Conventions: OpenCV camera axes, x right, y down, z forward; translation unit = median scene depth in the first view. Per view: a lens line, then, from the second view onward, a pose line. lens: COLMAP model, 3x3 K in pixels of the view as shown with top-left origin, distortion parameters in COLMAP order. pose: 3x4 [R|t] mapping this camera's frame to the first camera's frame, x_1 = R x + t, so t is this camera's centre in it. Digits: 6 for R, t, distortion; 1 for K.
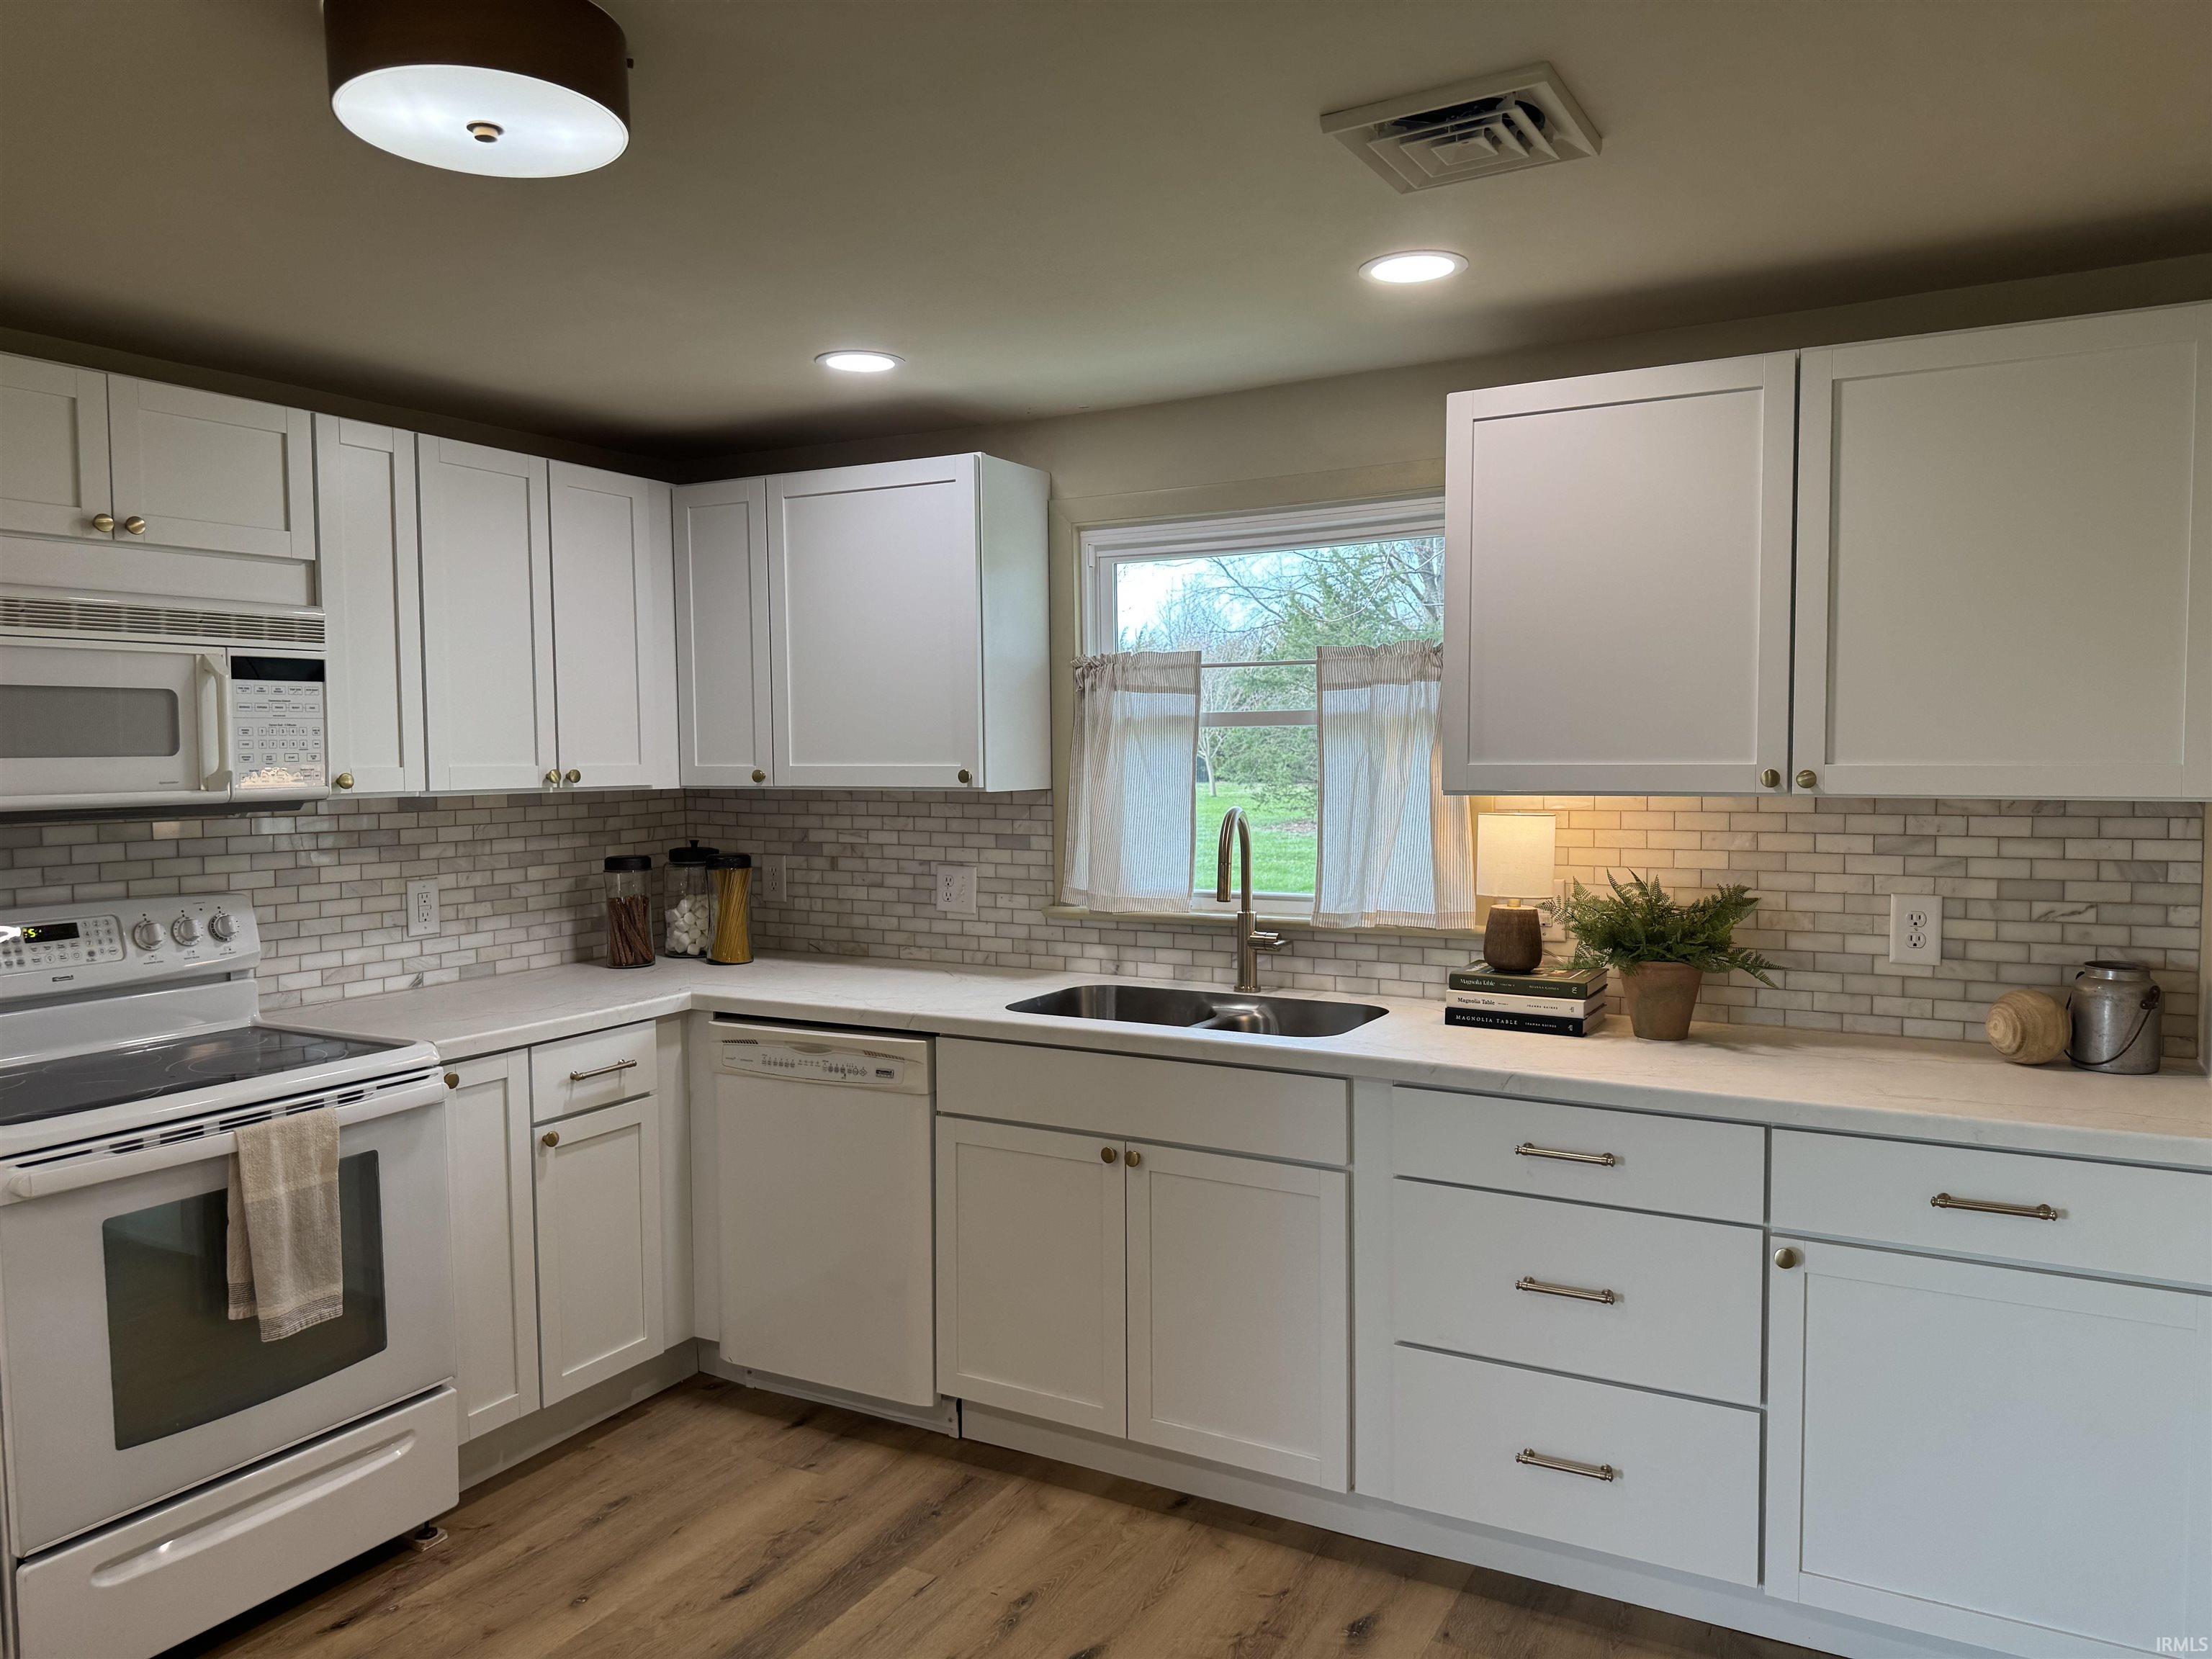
lens RADIAL K [[1525.3, 0, 1115.0], [0, 1525.3, 825.4], [0, 0, 1]] dist [0.136925, -0.206380]
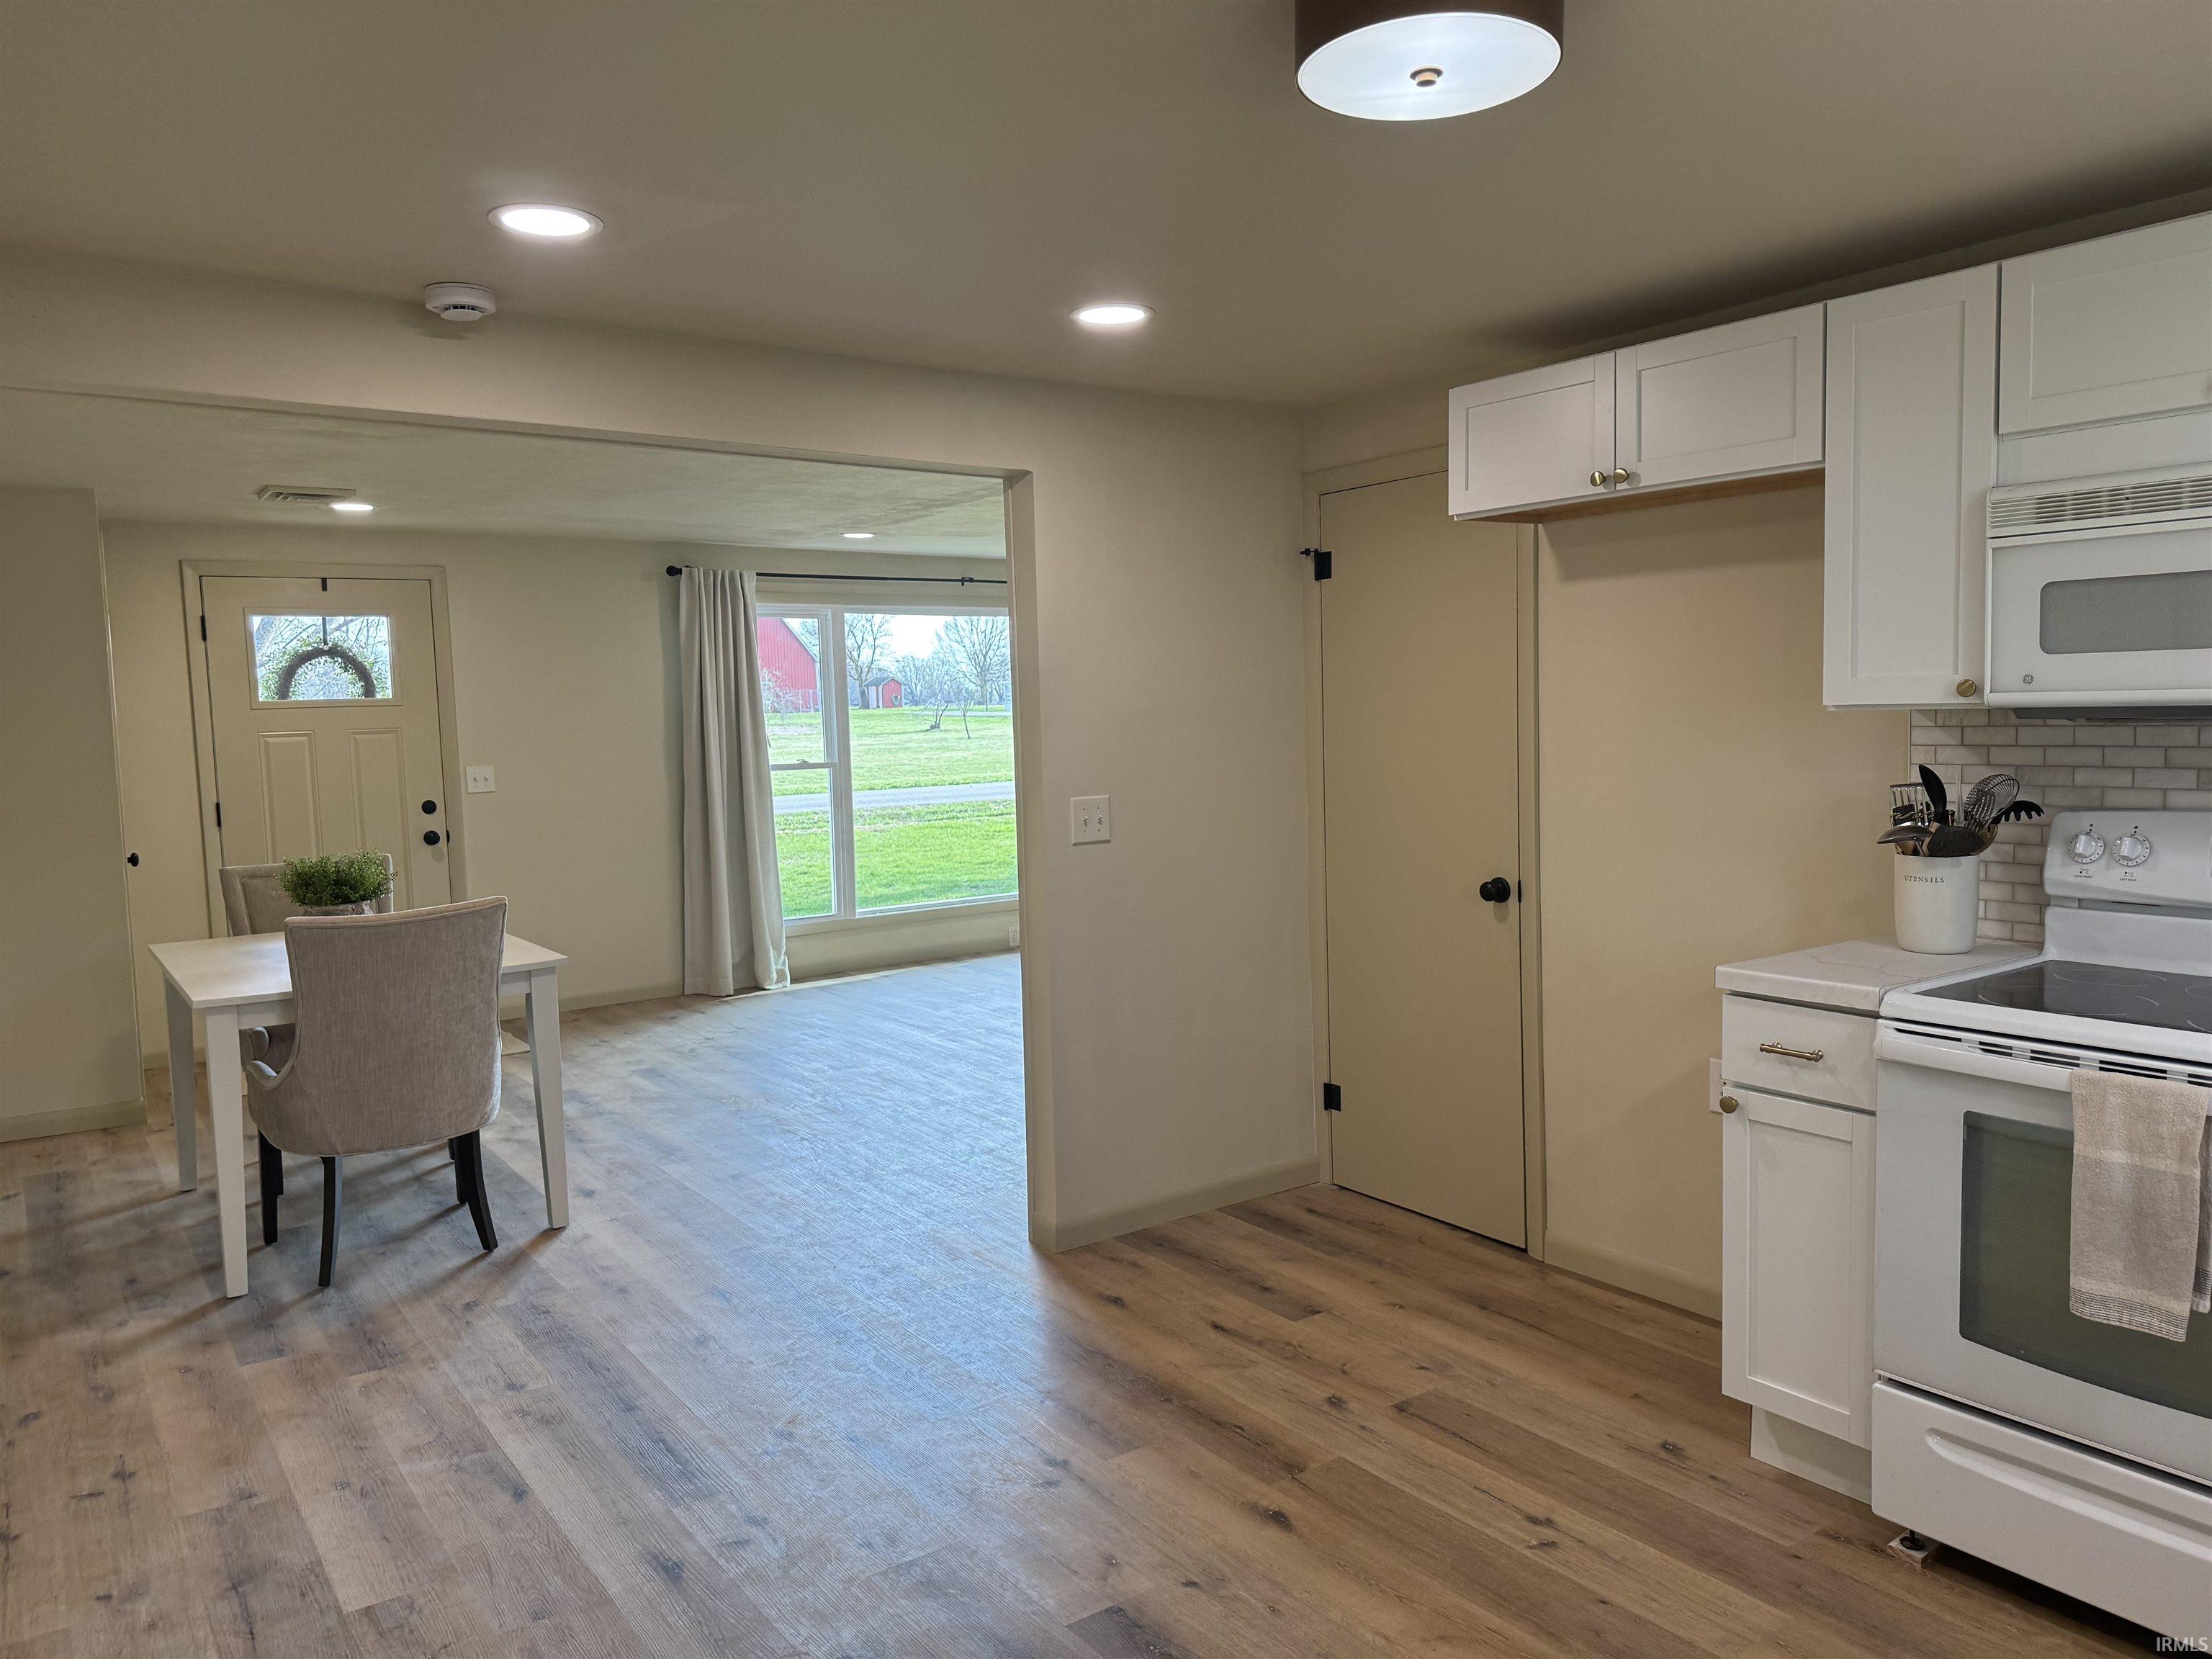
lens RADIAL K [[1559.9, 0, 1105.8], [0, 1559.9, 836.9], [0, 0, 1]] dist [0.006259, 0.001958]
pose [[-0.423221, 0.101784, -0.900291, 0.363152], [-0.014477, 0.992783, 0.119047, -0.028436], [0.905911, 0.063417, -0.418693, 0.666745]]
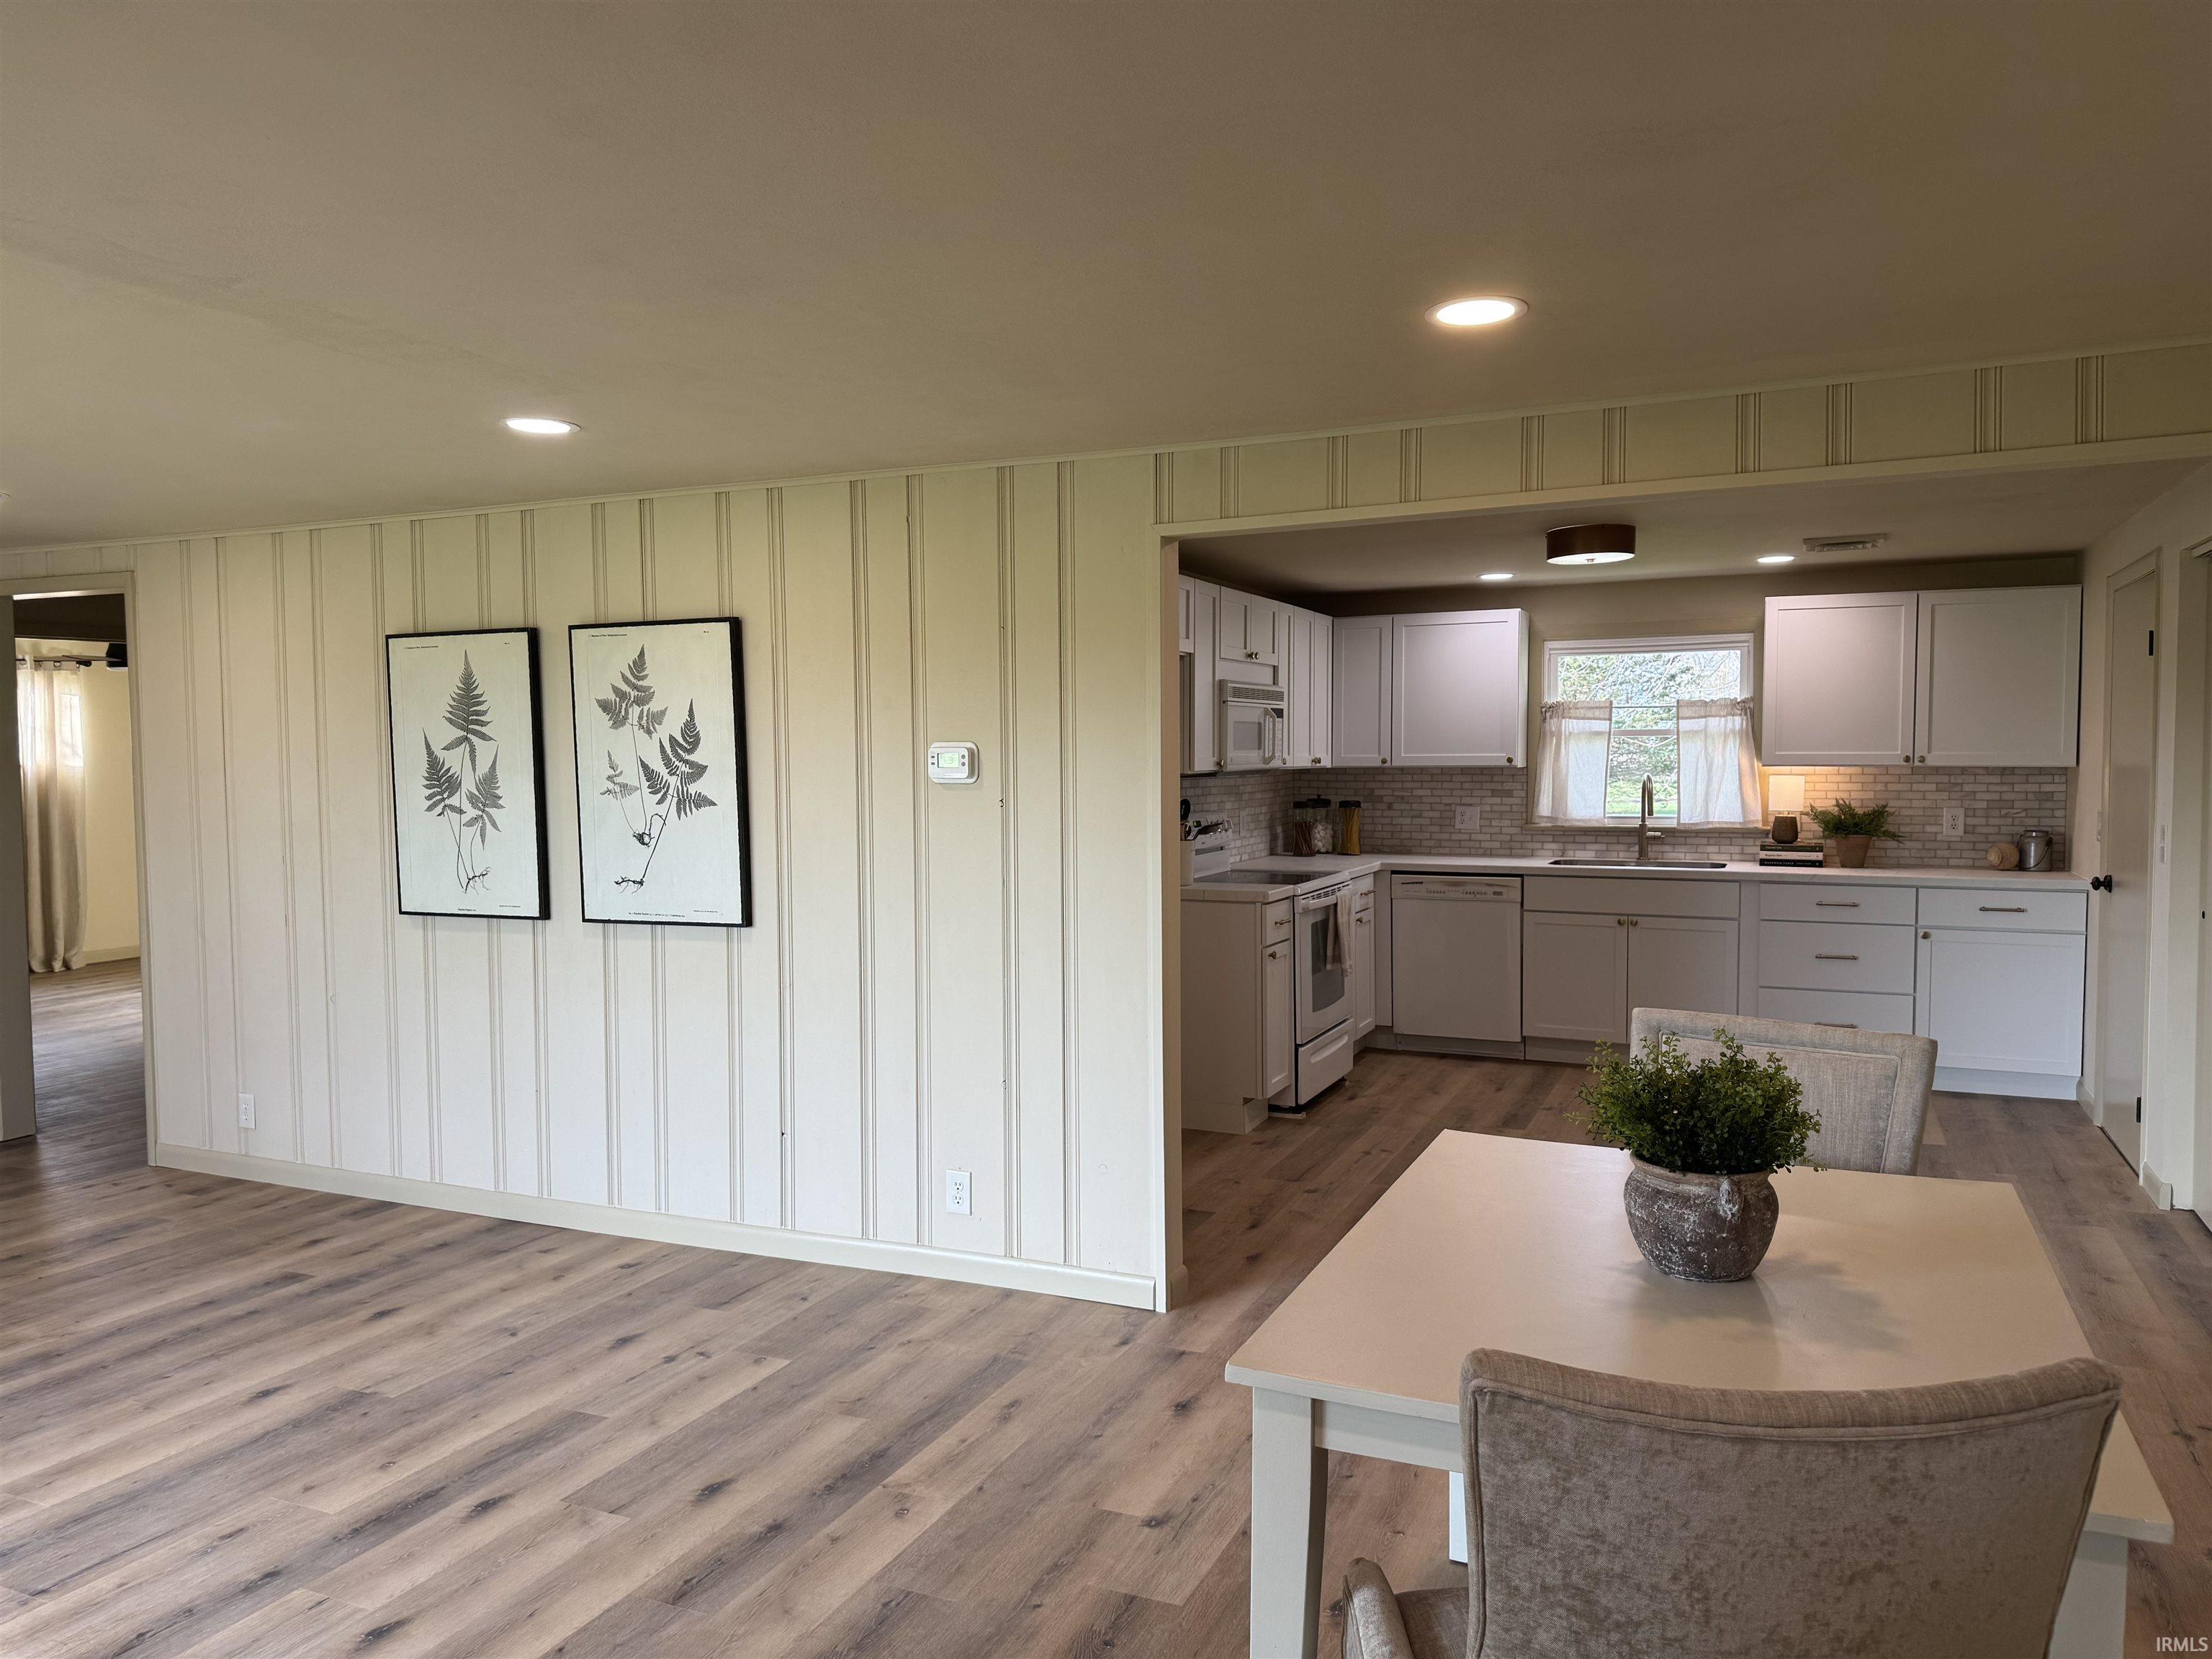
lens RADIAL K [[1526.8, 0, 1106.0], [0, 1526.8, 829.5], [0, 0, 1]] dist [0.109660, -0.178640]
pose [[0.996463, -0.001426, 0.084022, -0.896651], [0.001355, 0.999999, 0.000891, 0.066181], [-0.084023, -0.000774, 0.996464, -1.160223]]
